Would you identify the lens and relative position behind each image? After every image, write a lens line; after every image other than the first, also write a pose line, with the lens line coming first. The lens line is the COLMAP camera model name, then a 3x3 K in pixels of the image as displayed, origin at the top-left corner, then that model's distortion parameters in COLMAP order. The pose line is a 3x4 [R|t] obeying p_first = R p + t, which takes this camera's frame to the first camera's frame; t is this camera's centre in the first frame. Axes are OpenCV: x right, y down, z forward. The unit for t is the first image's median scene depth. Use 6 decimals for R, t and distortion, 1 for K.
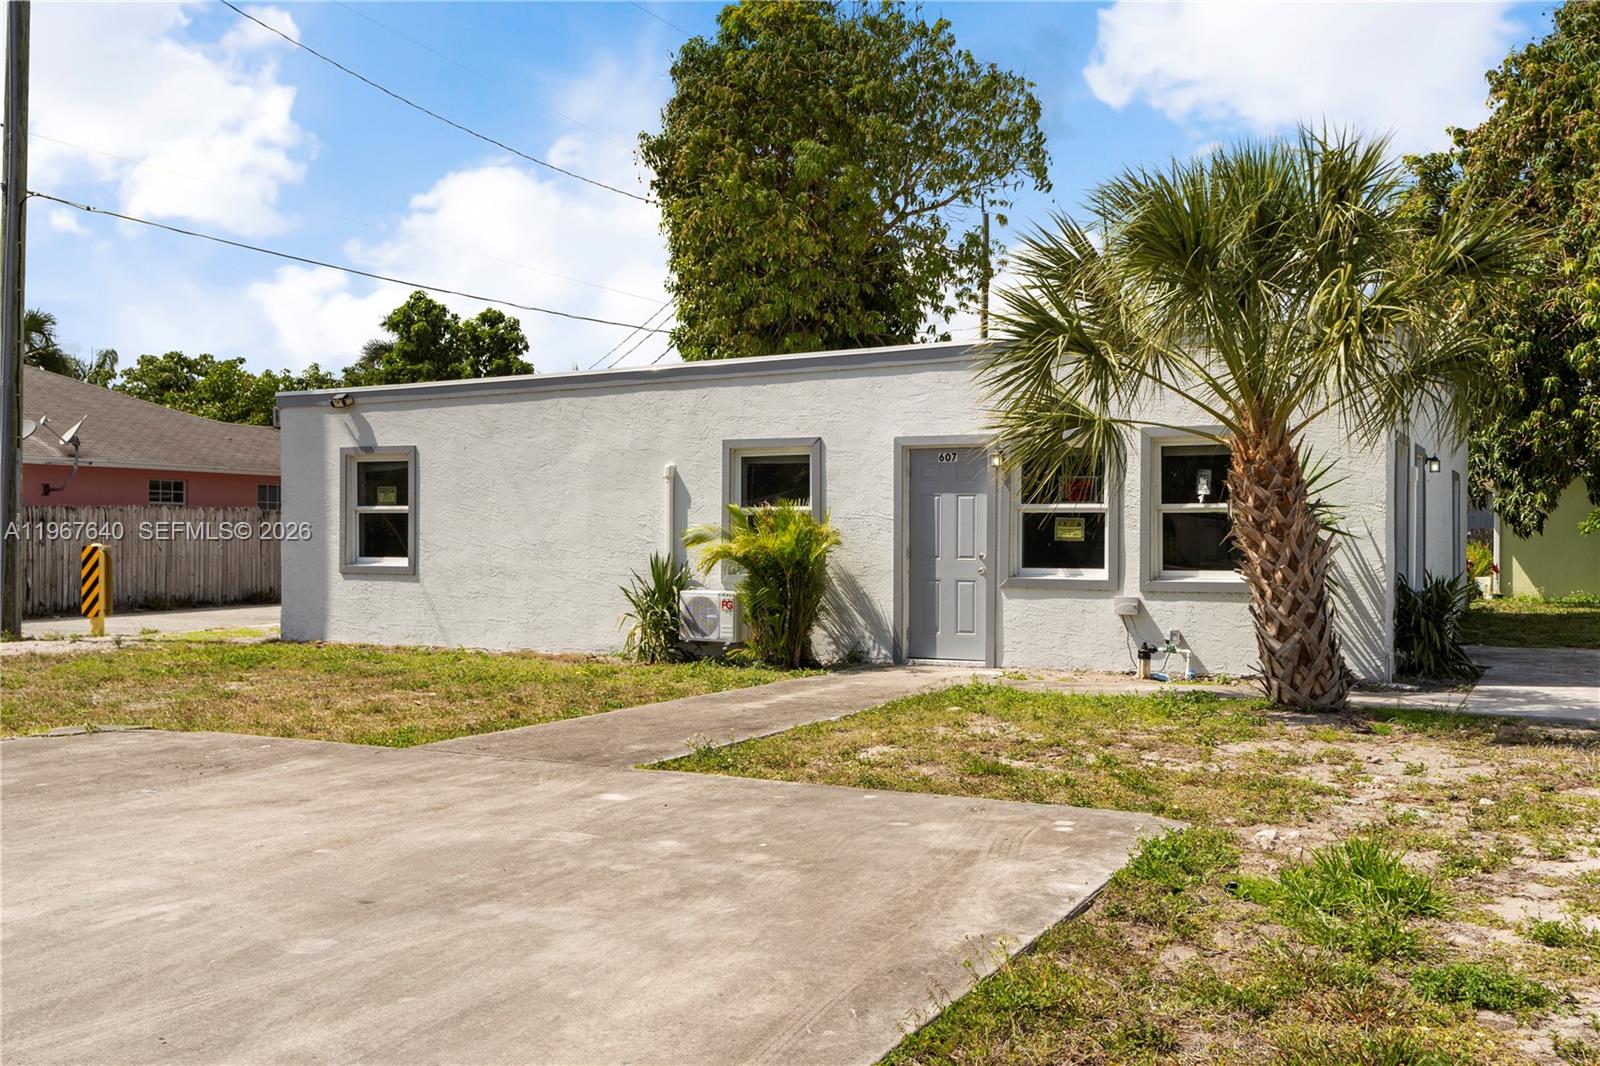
lens RADIAL K [[1540.1, 0, 796.3], [0, 1540.1, 547.9], [0, 0, 1]] dist [0.013812, 0.000000]
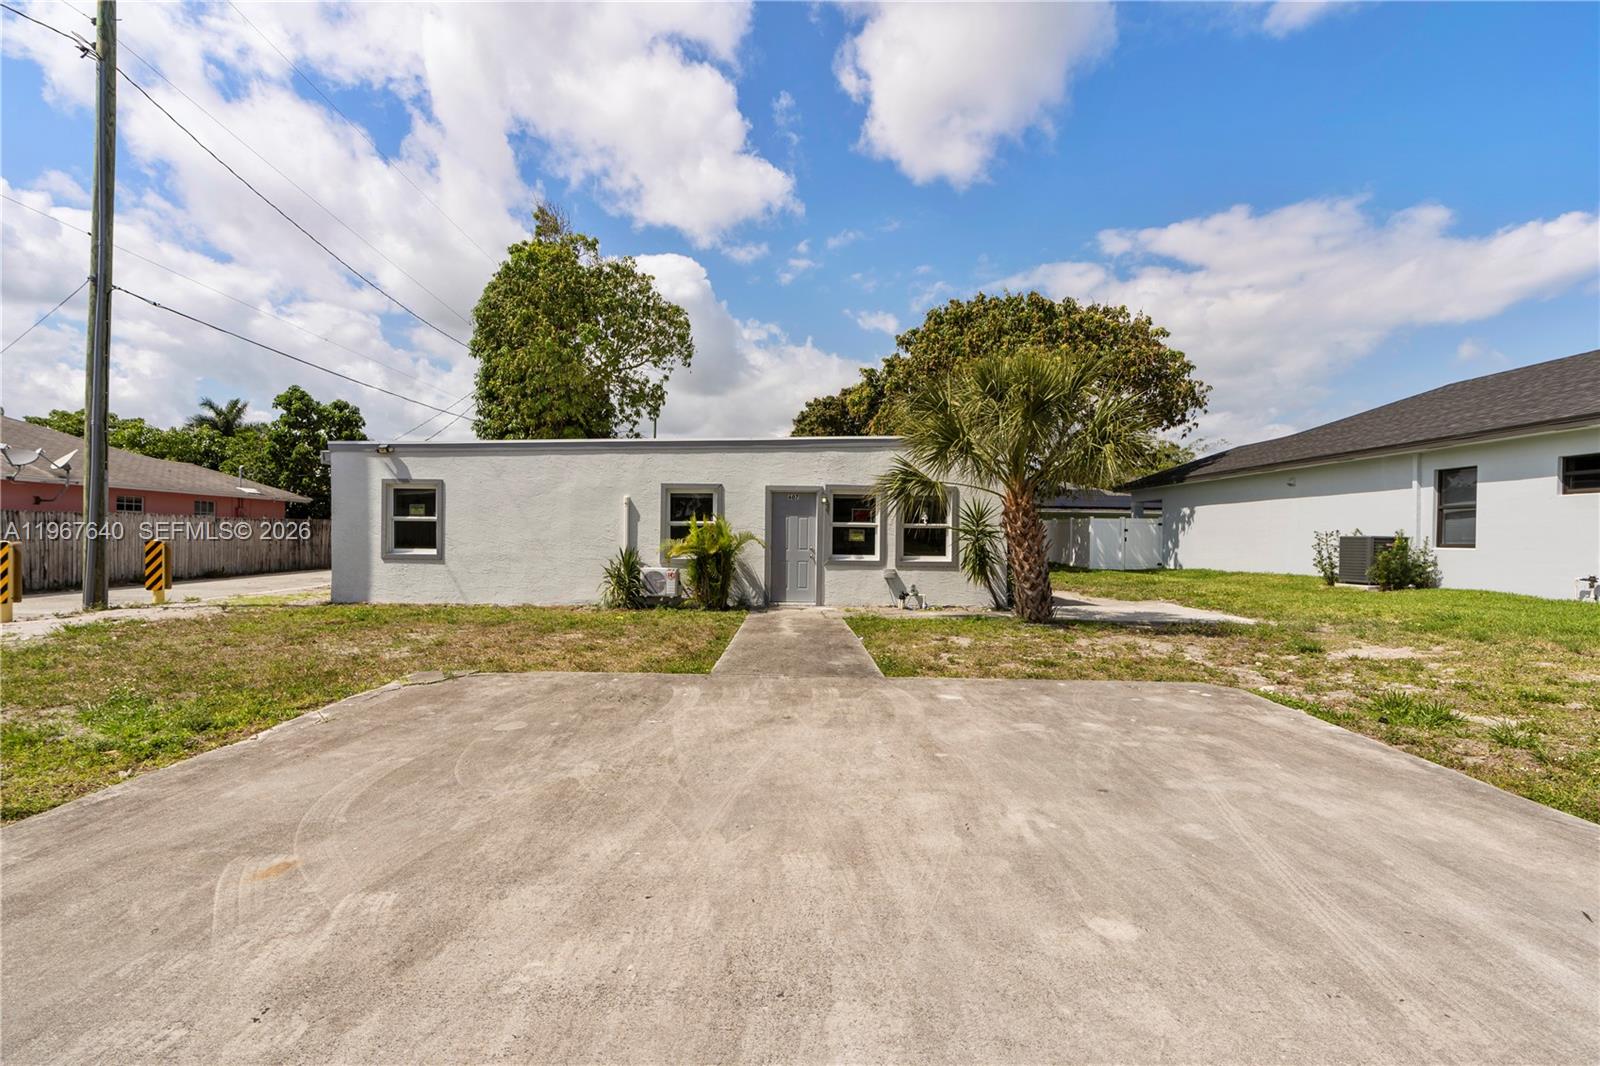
lens RADIAL K [[735.4, 0, 785.4], [0, 735.4, 546.8], [0, 0, 1]] dist [-0.007494, 0.003982]
pose [[0.897366, 0.002169, 0.441283, -0.269211], [-0.004586, 0.999980, 0.004411, -0.001146], [-0.441264, -0.005982, 0.897357, 0.156862]]
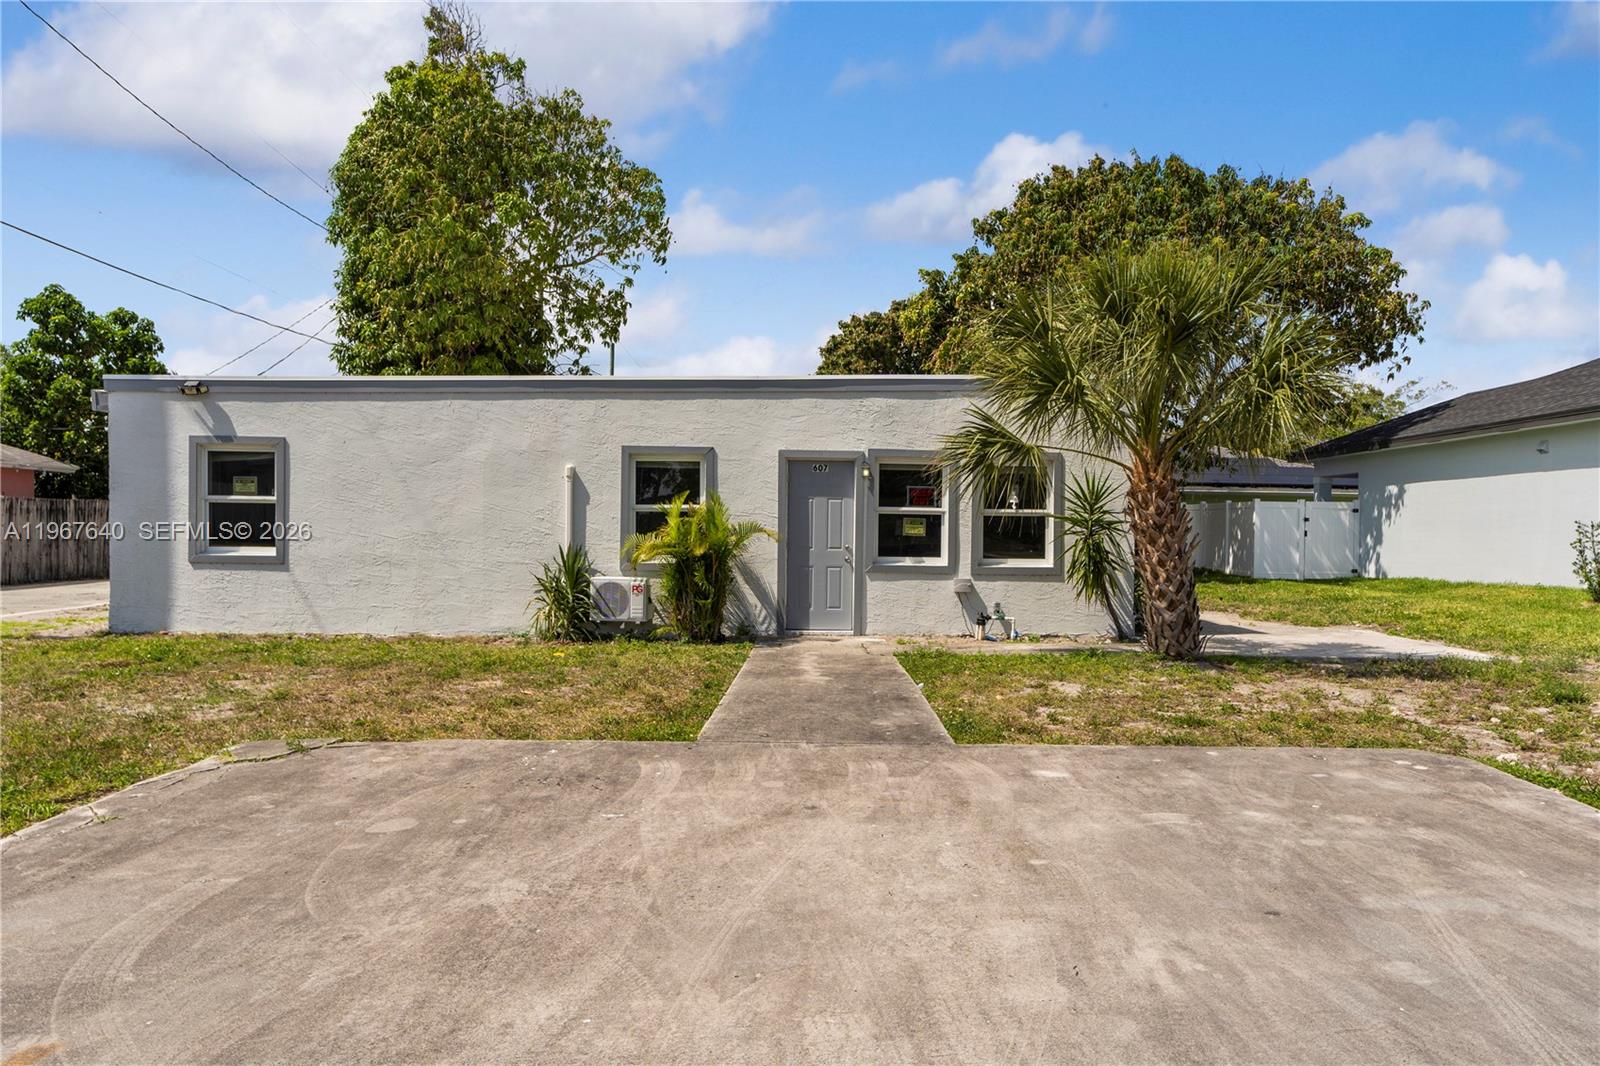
lens RADIAL K [[1131.4, 0, 806.8], [0, 1131.4, 551.3], [0, 0, 1]] dist [0.000442, 0.003443]
pose [[0.876526, -0.000185, 0.481355, -0.306171], [-0.005799, 0.999923, 0.010944, -0.001293], [-0.481320, -0.012384, 0.876457, 0.178741]]
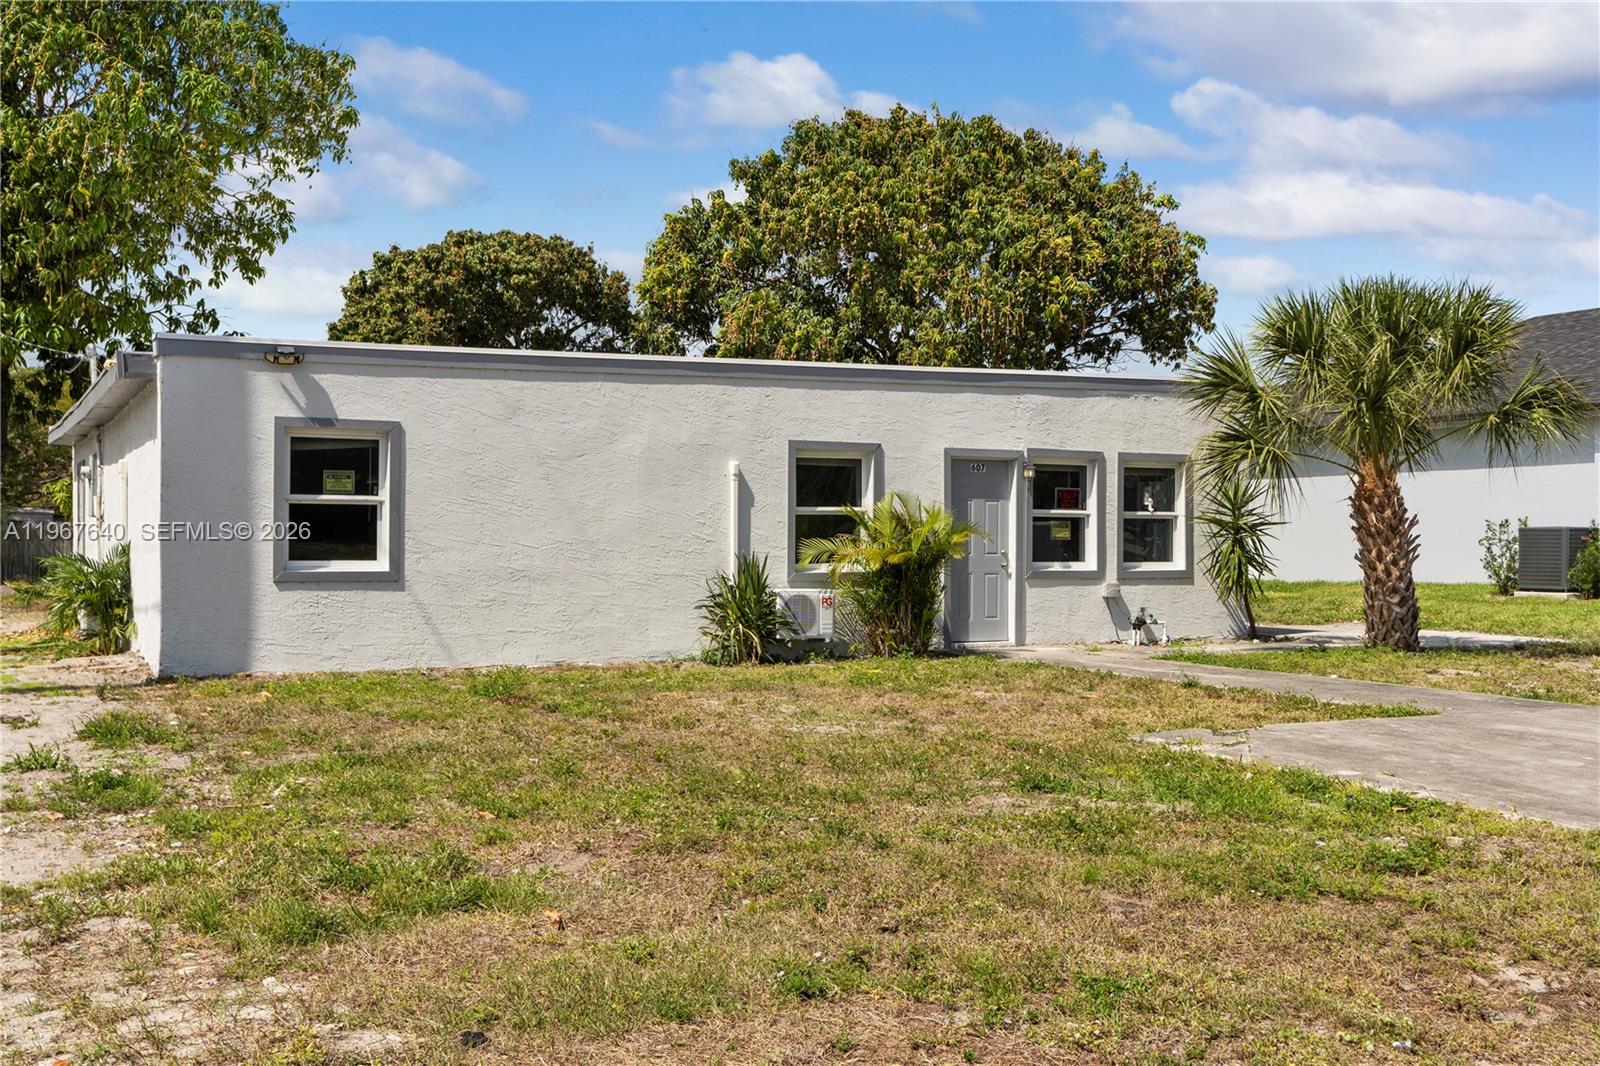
lens RADIAL K [[1540.1, 0, 753.9], [0, 1540.1, 557.6], [0, 0, 1]] dist [0.013812, 0.000000]
pose [[0.609697, -0.008980, 0.792583, -0.789942], [0.004809, 0.999959, 0.007630, -0.000579], [-0.792620, -0.000841, 0.609716, 0.367566]]
